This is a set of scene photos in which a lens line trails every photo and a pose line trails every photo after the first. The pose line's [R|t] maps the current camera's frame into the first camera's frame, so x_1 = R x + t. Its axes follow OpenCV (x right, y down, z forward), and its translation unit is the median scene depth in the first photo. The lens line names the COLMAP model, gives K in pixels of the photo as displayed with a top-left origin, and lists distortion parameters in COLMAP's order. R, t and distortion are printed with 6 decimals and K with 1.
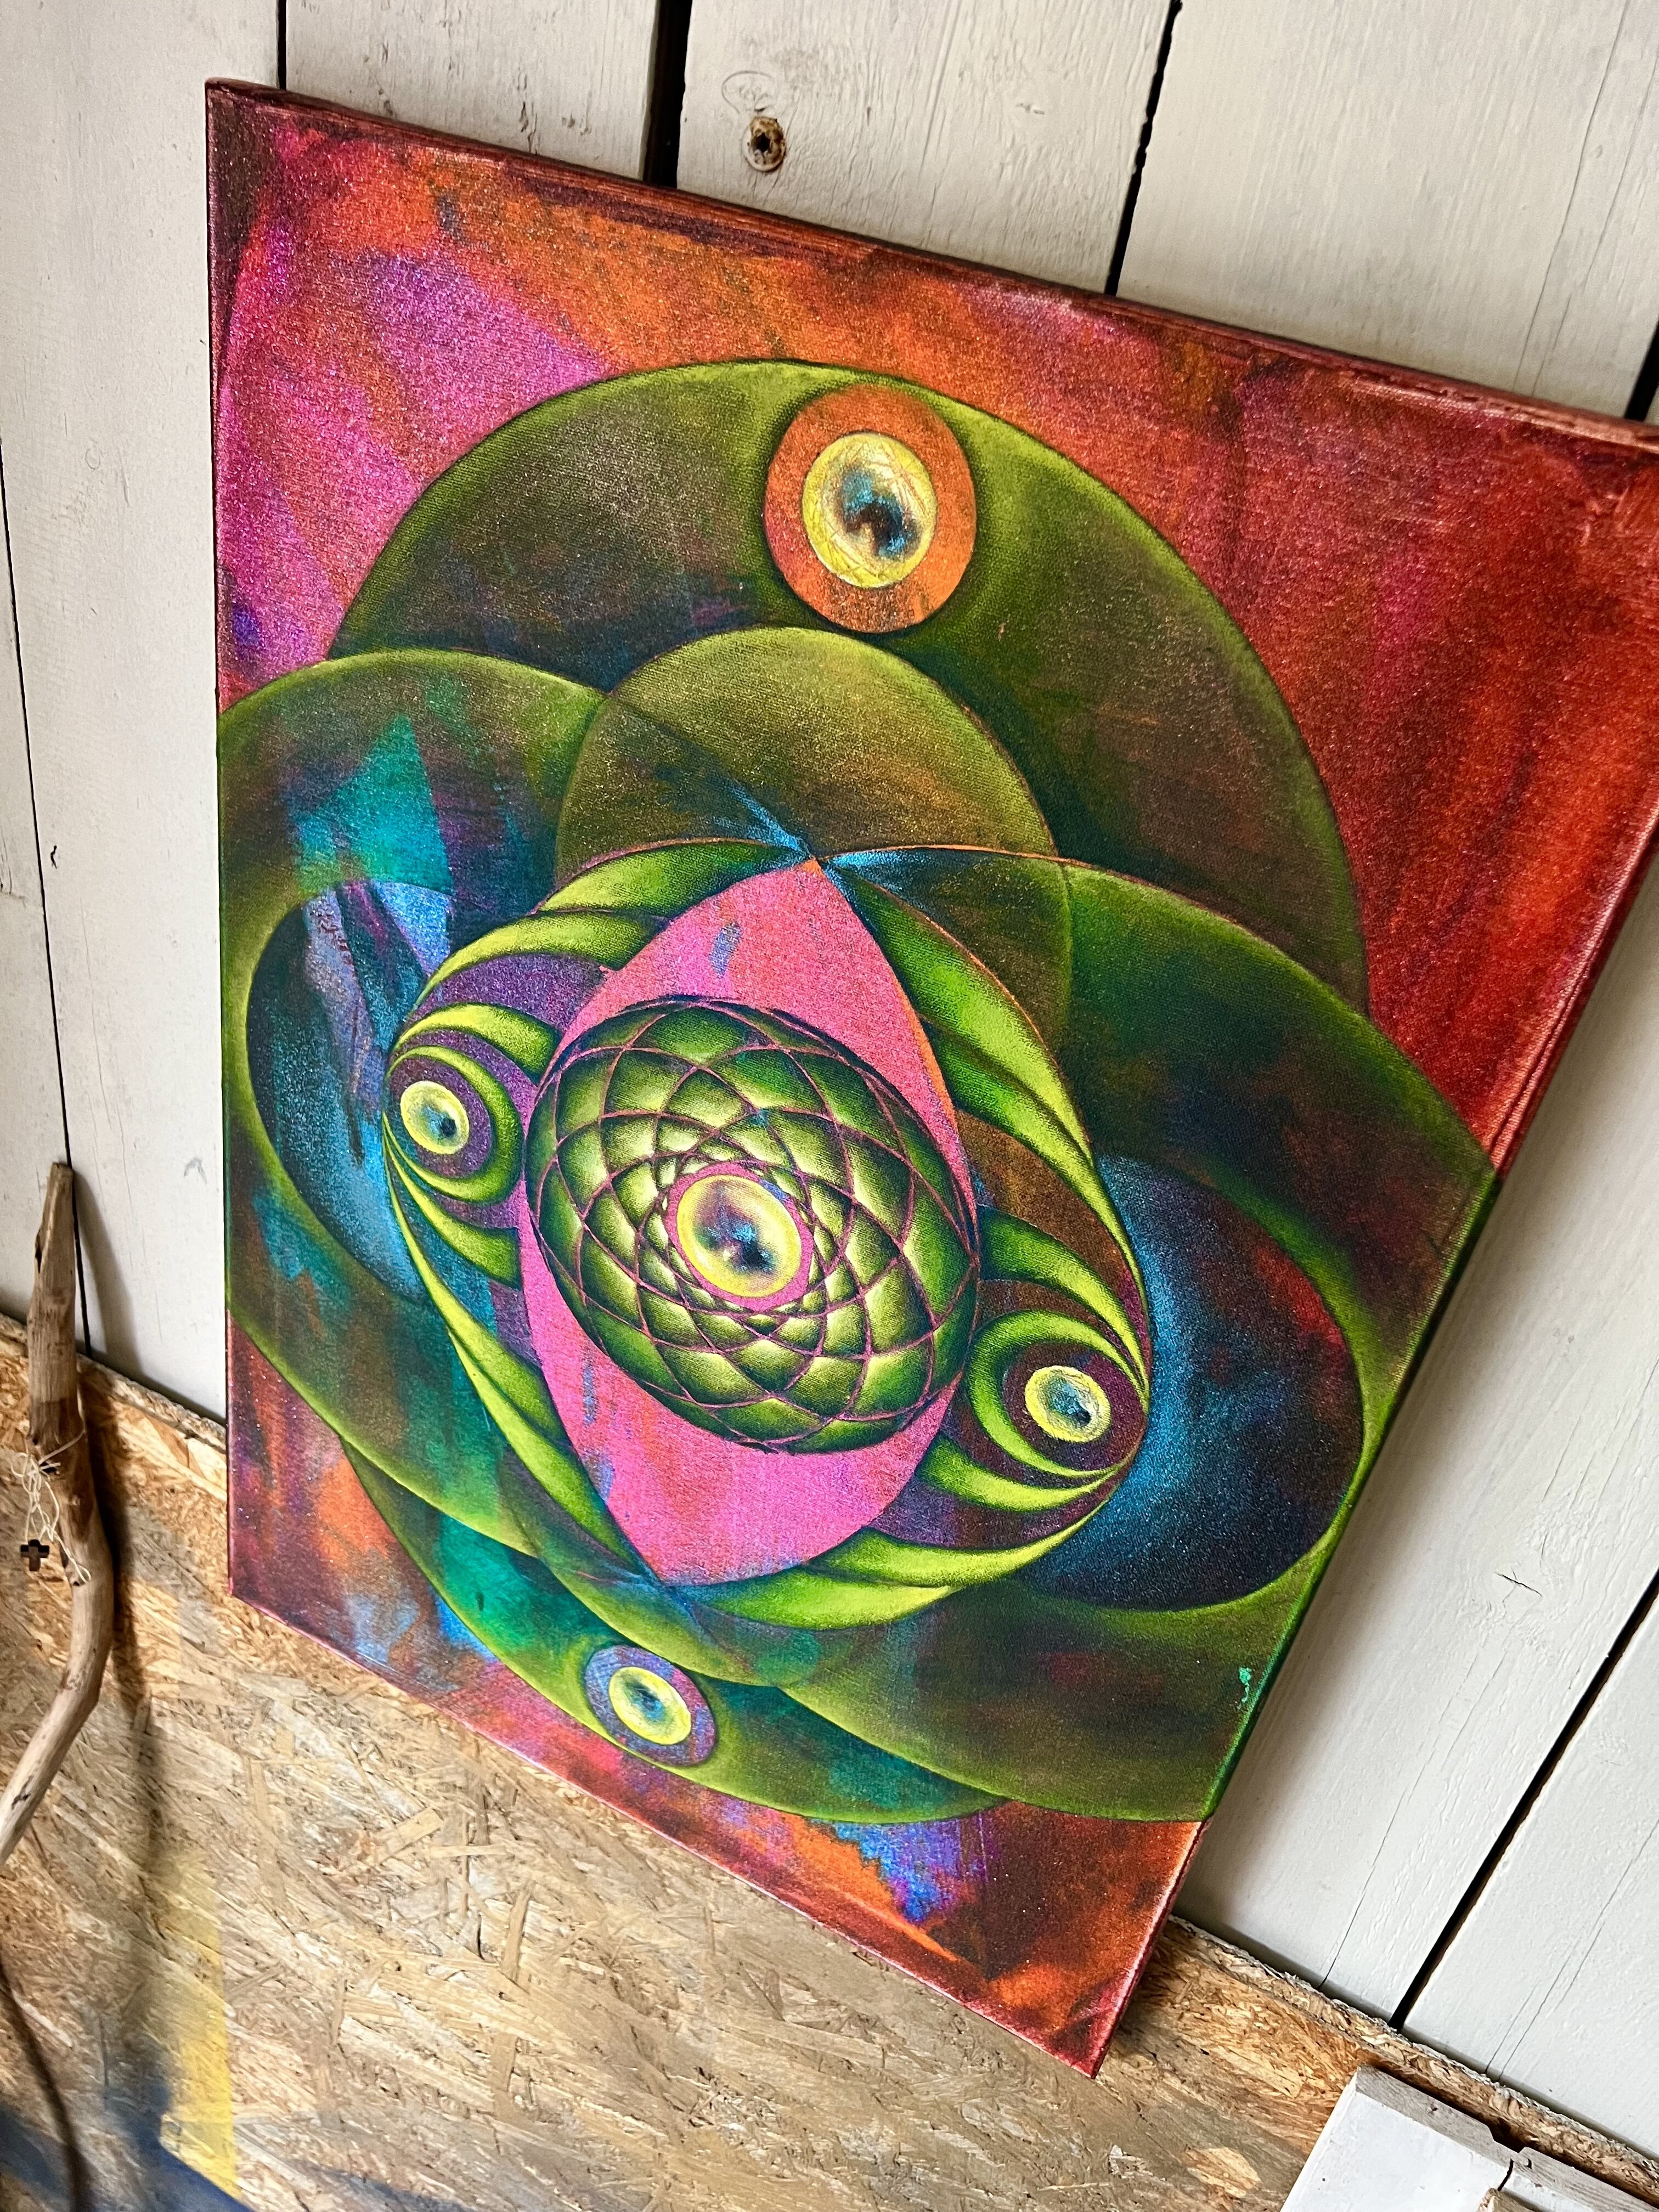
lens RADIAL K [[1653.6, 0, 841.2], [0, 1653.6, 1120.1], [0, 0, 1]] dist [0.046050, -0.066296]
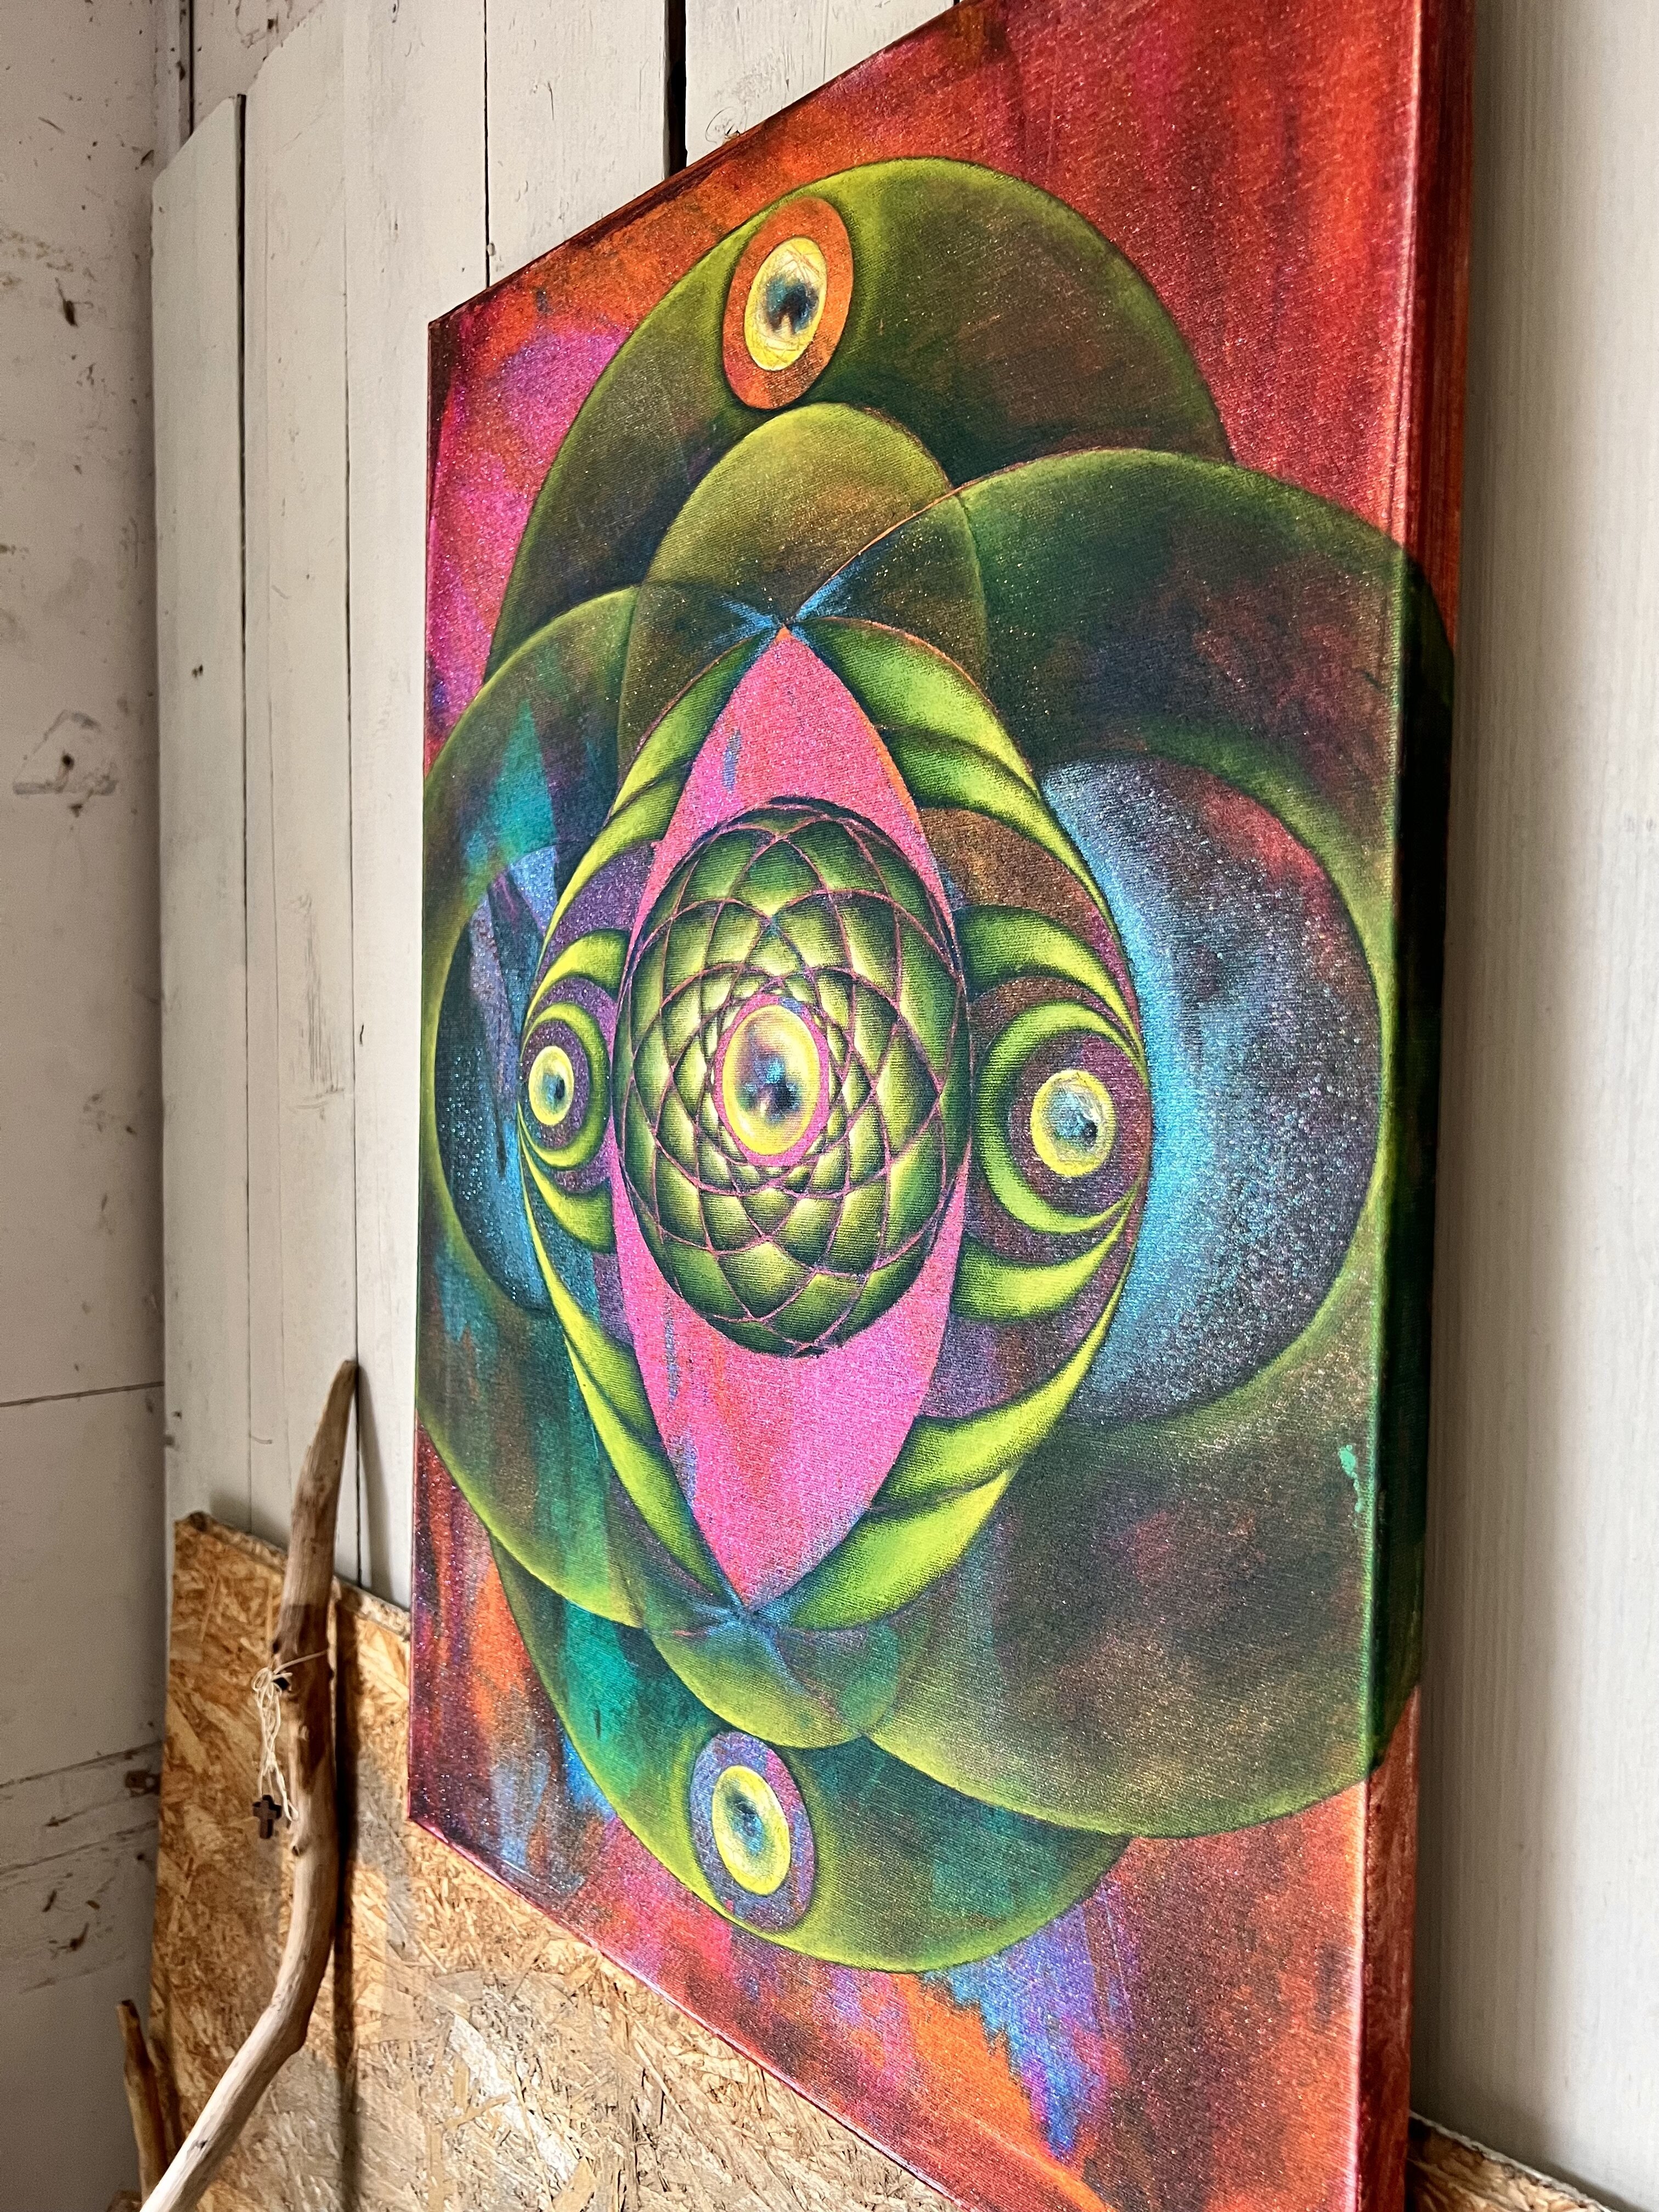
lens RADIAL K [[1653.6, 0, 859.5], [0, 1653.6, 1125.4], [0, 0, 1]] dist [0.046050, -0.066296]
pose [[0.920807, -0.144394, -0.362304, 0.315556], [-0.065708, 0.858231, -0.509041, 0.560320], [0.384443, 0.492535, 0.780777, 0.306410]]
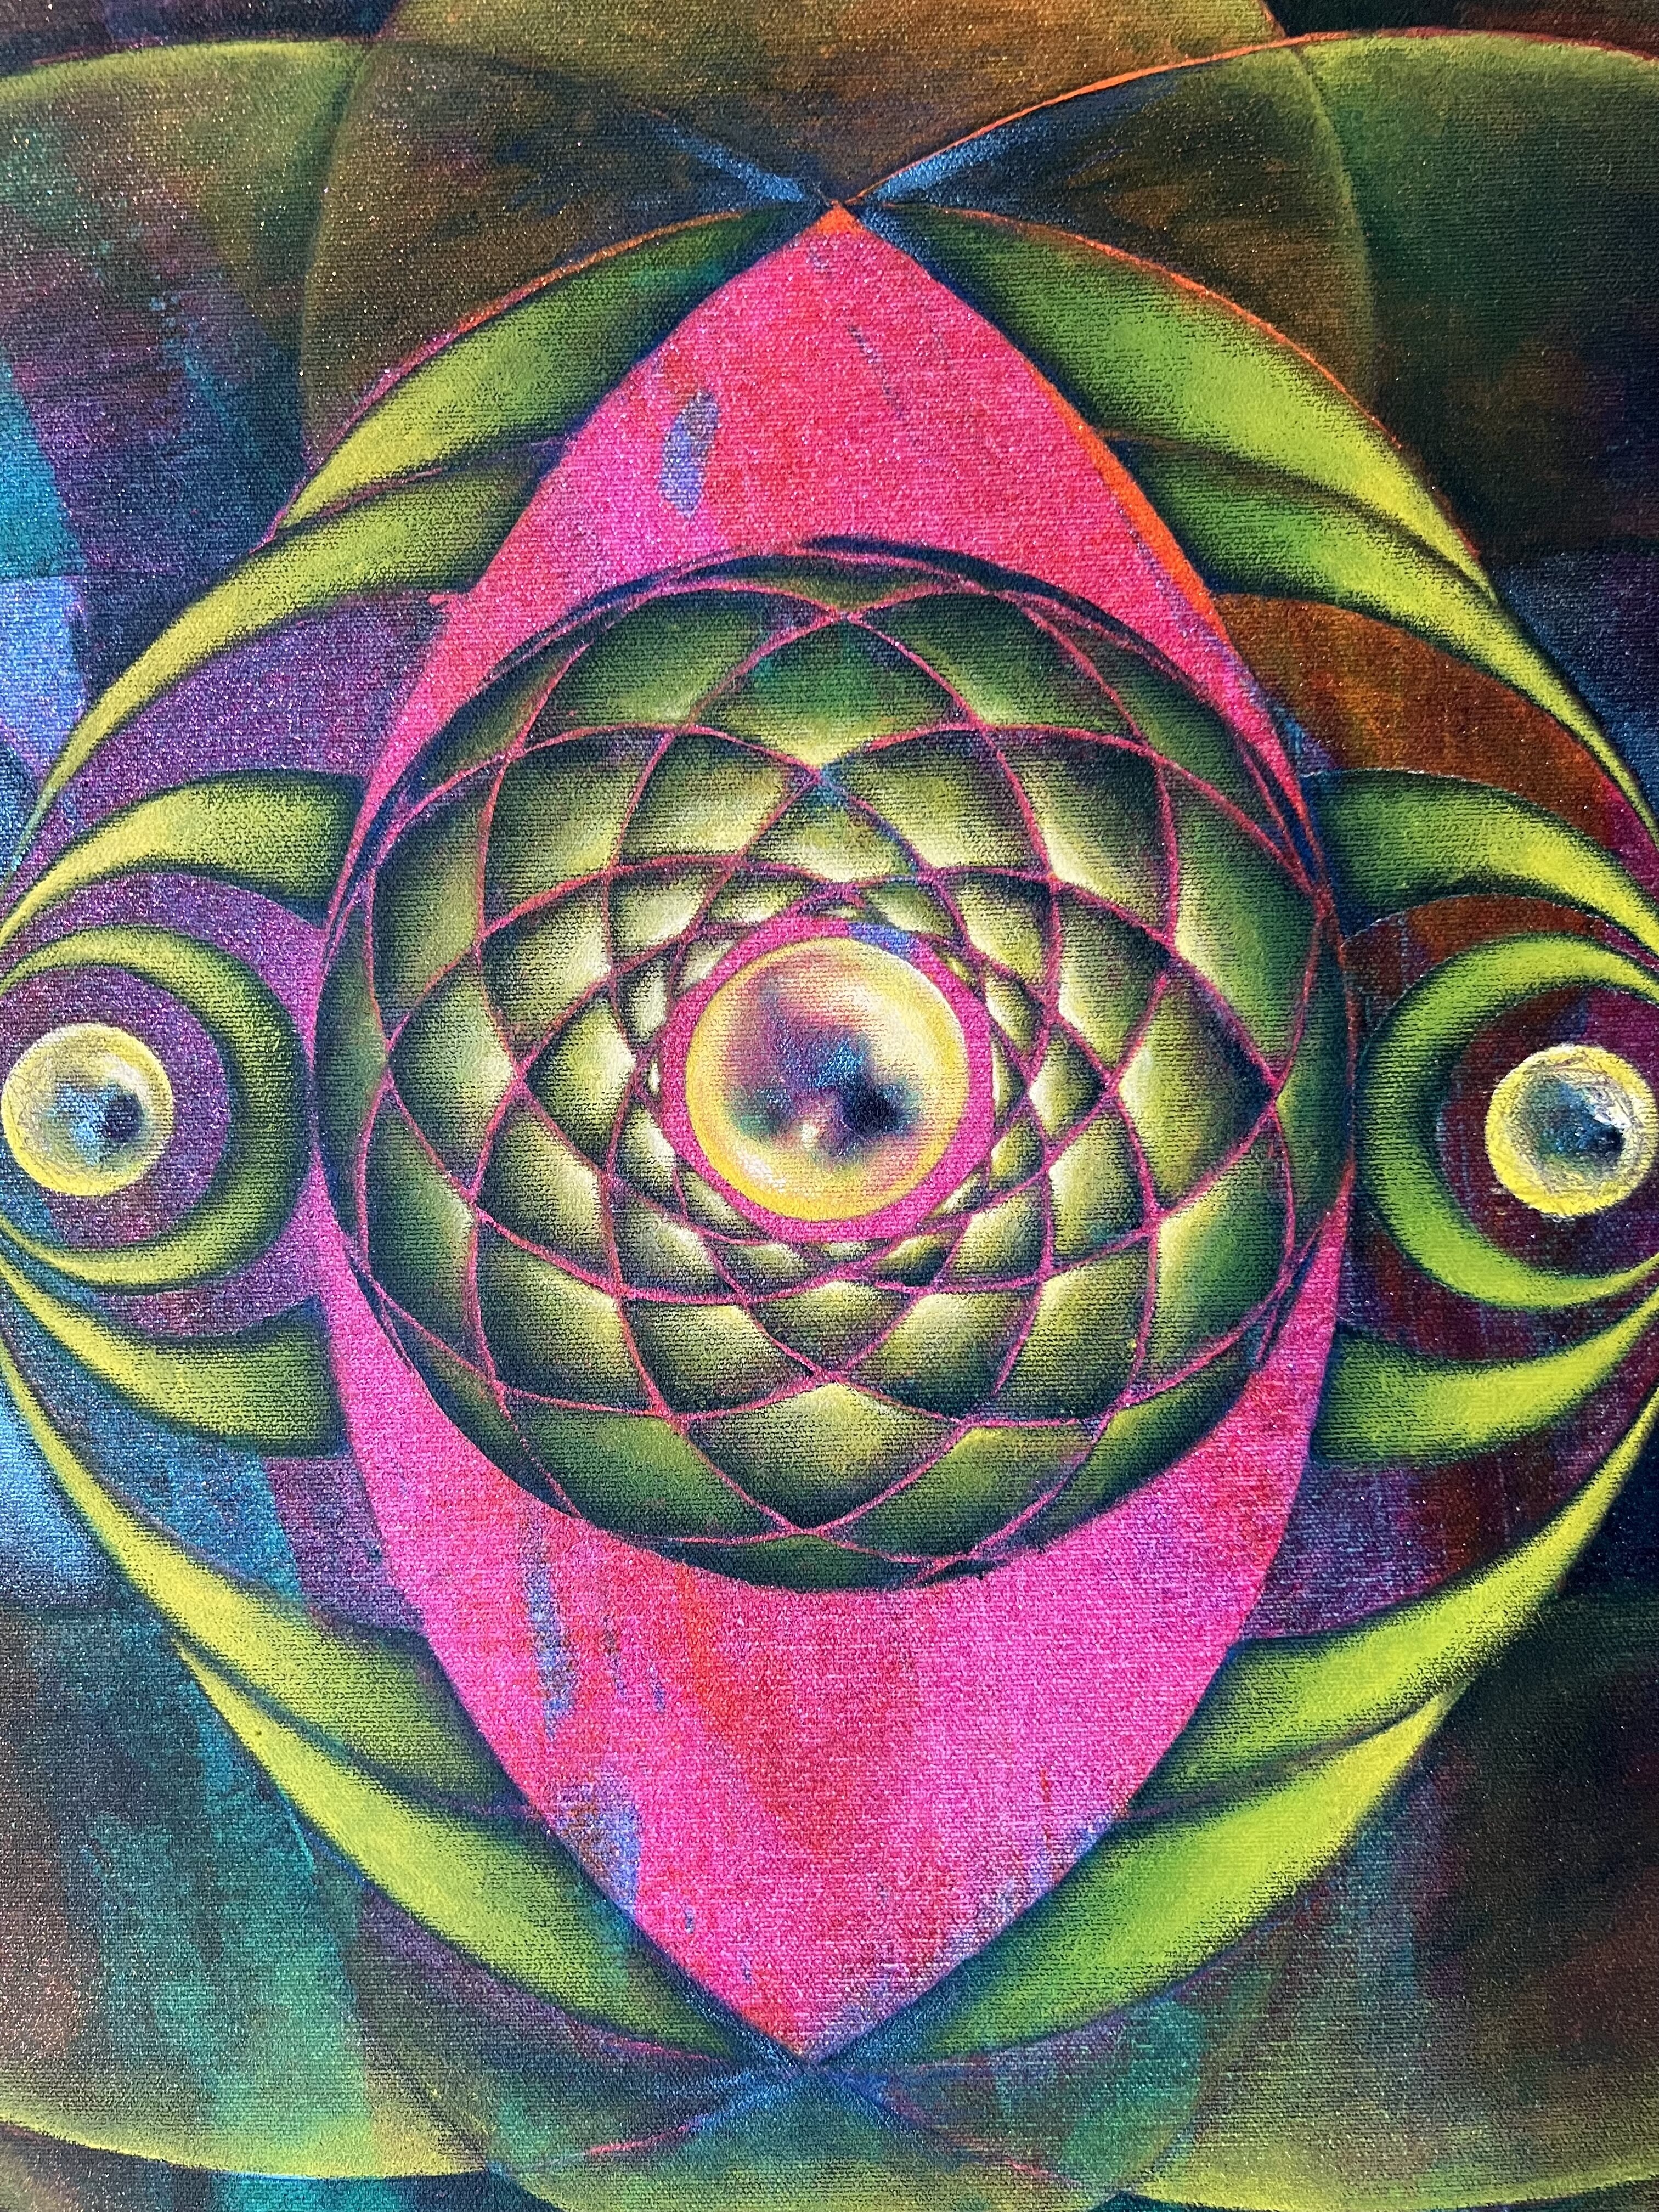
lens RADIAL K [[1653.6, 0, 876.4], [0, 1653.6, 1075.8], [0, 0, 1]] dist [0.046050, -0.066296]
pose [[0.899988, -0.204390, 0.385027, -0.237655], [0.351336, 0.862956, -0.363139, 0.252732], [-0.258039, 0.462095, 0.848460, 0.577272]]
